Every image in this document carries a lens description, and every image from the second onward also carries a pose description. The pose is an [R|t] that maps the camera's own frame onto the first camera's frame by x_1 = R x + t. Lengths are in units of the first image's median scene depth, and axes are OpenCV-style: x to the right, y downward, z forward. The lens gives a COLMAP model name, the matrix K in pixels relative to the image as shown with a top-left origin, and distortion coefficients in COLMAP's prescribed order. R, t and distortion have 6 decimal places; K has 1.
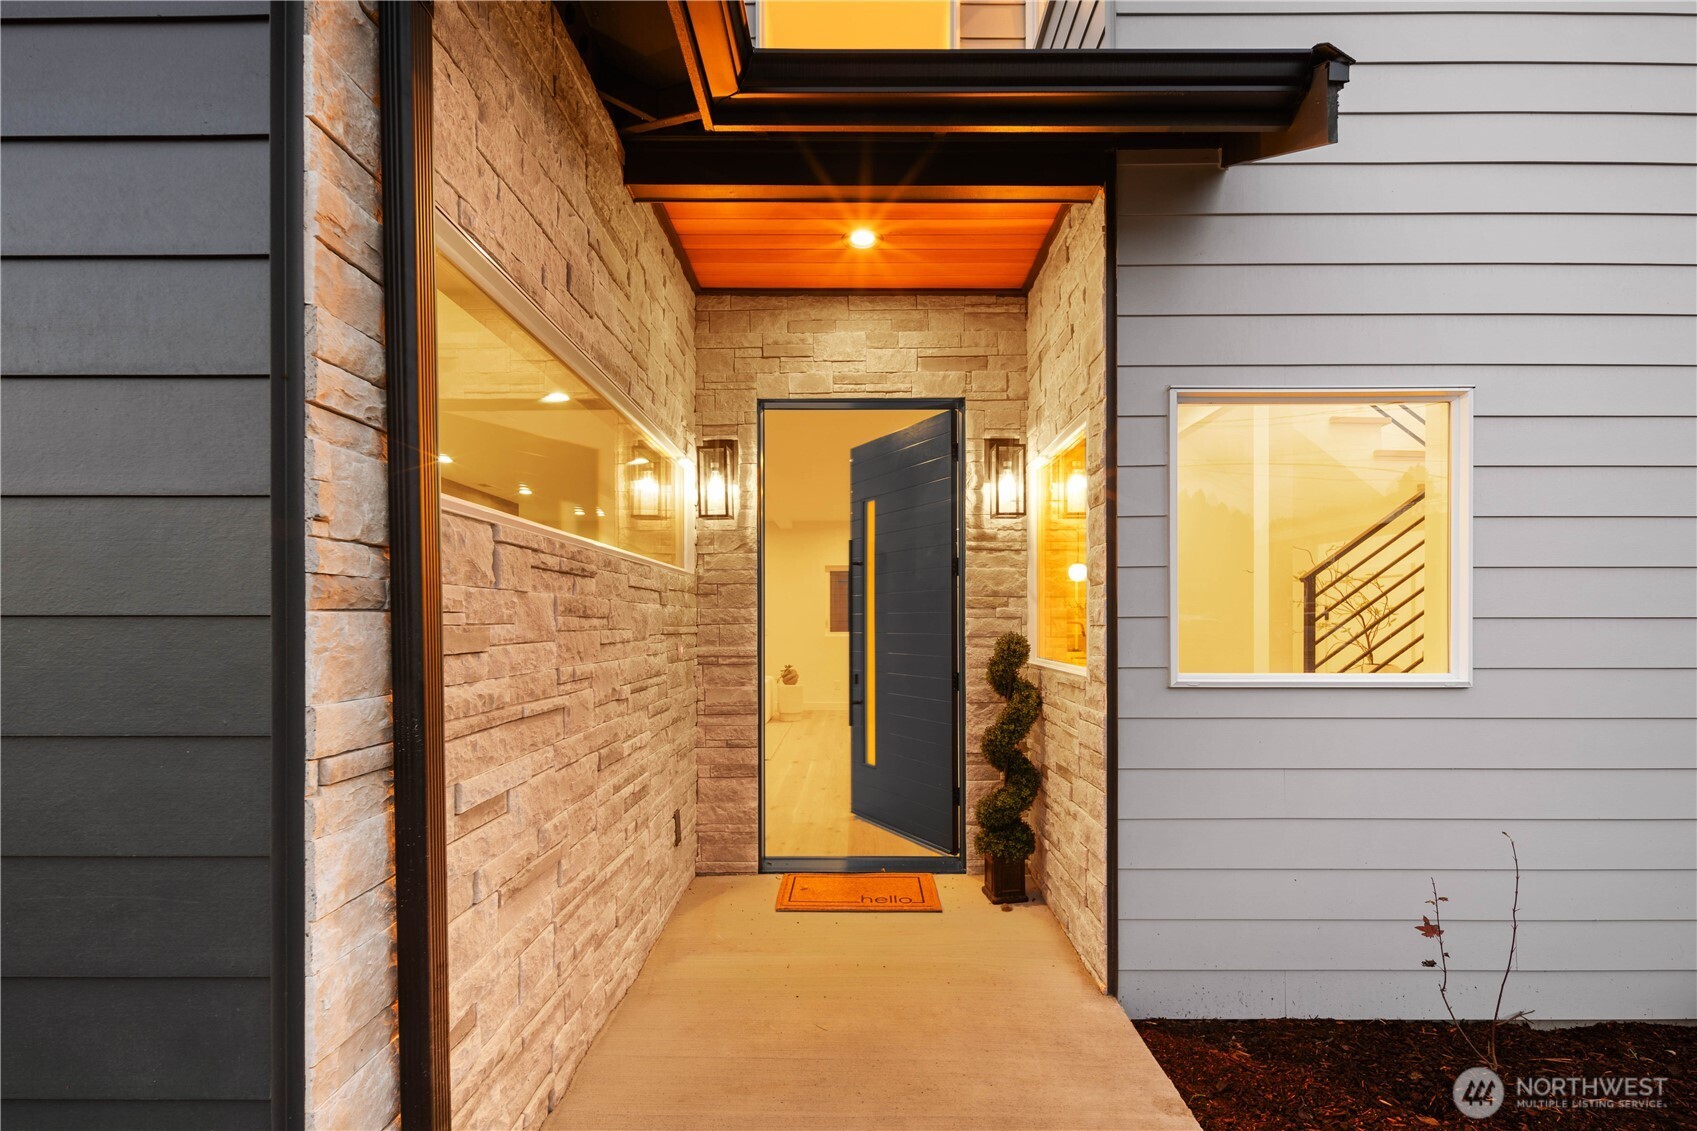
lens RADIAL K [[784.6, 0, 853.2], [0, 784.6, 613.3], [0, 0, 1]] dist [0.001862, 0.000143]
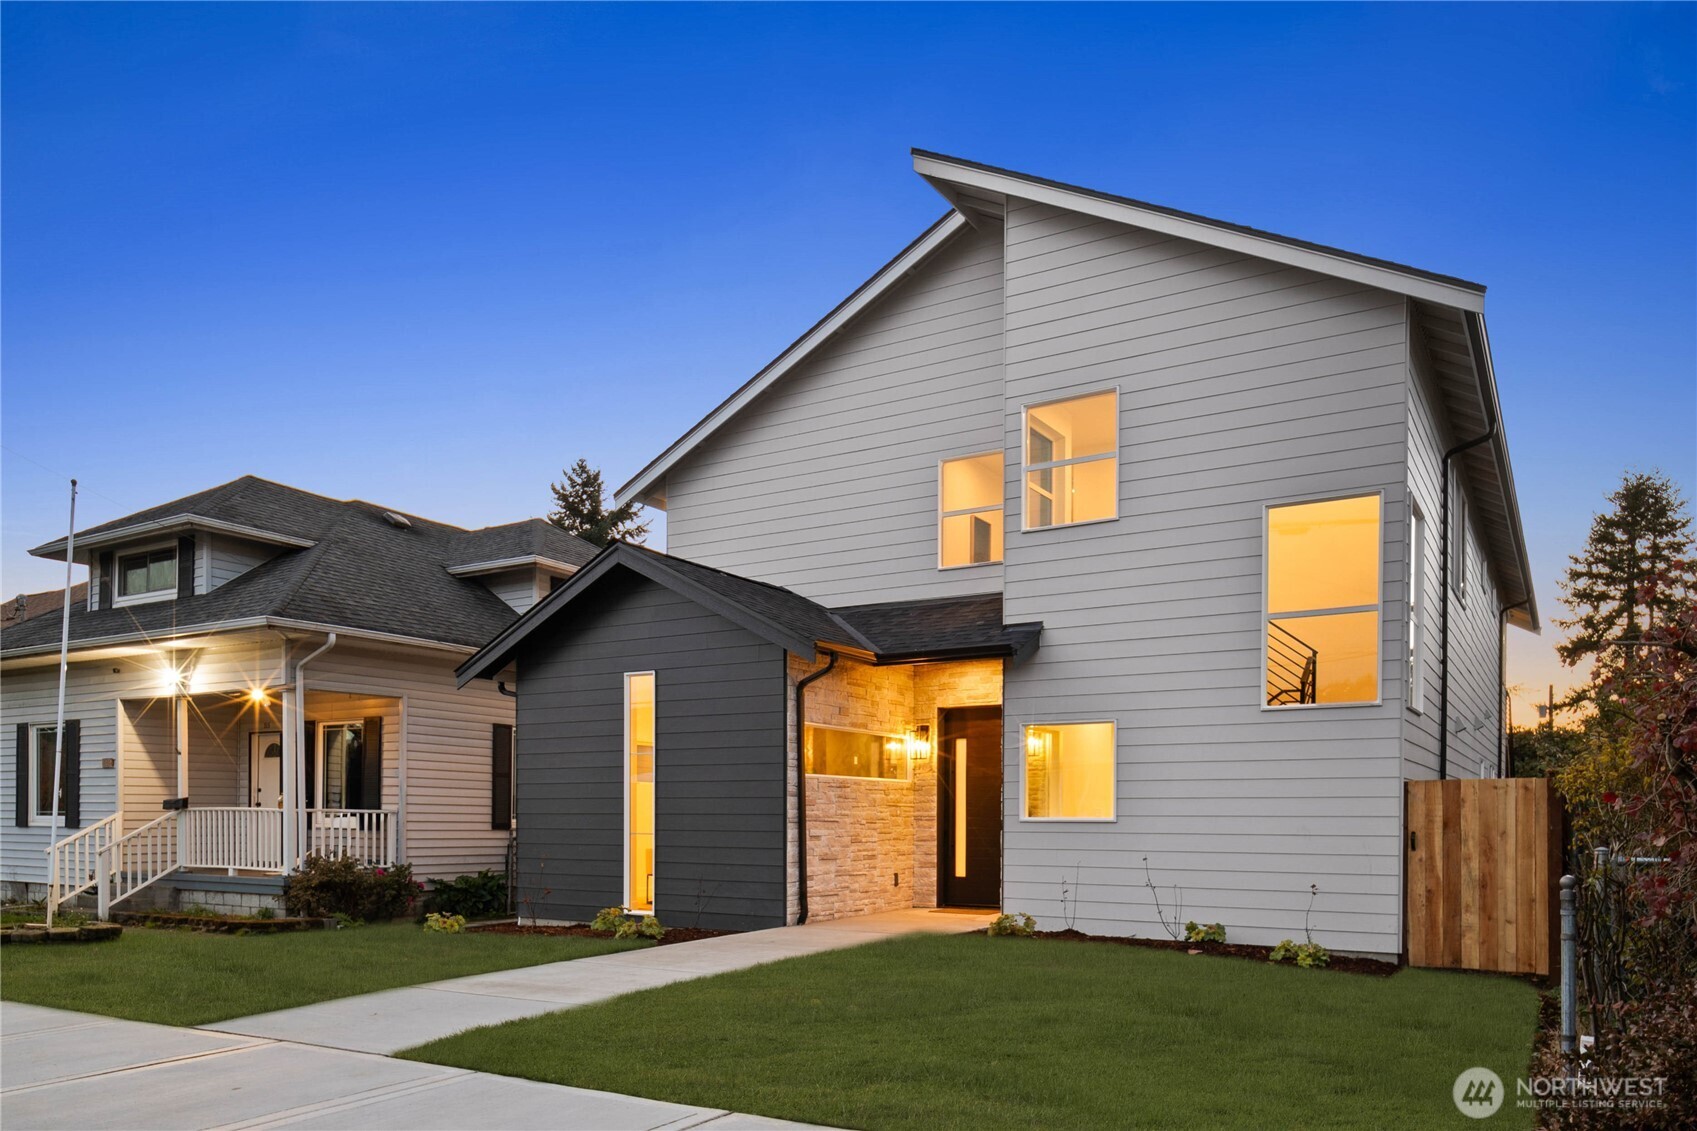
lens RADIAL K [[1186.6, 0, 848.5], [0, 1186.6, 565.5], [0, 0, 1]] dist [-0.000561, -0.000077]
pose [[0.861073, -0.103441, -0.497848, 2.233432], [0.002822, 0.980046, -0.198749, 0.033972], [0.508473, 0.169732, 0.844184, -3.403294]]
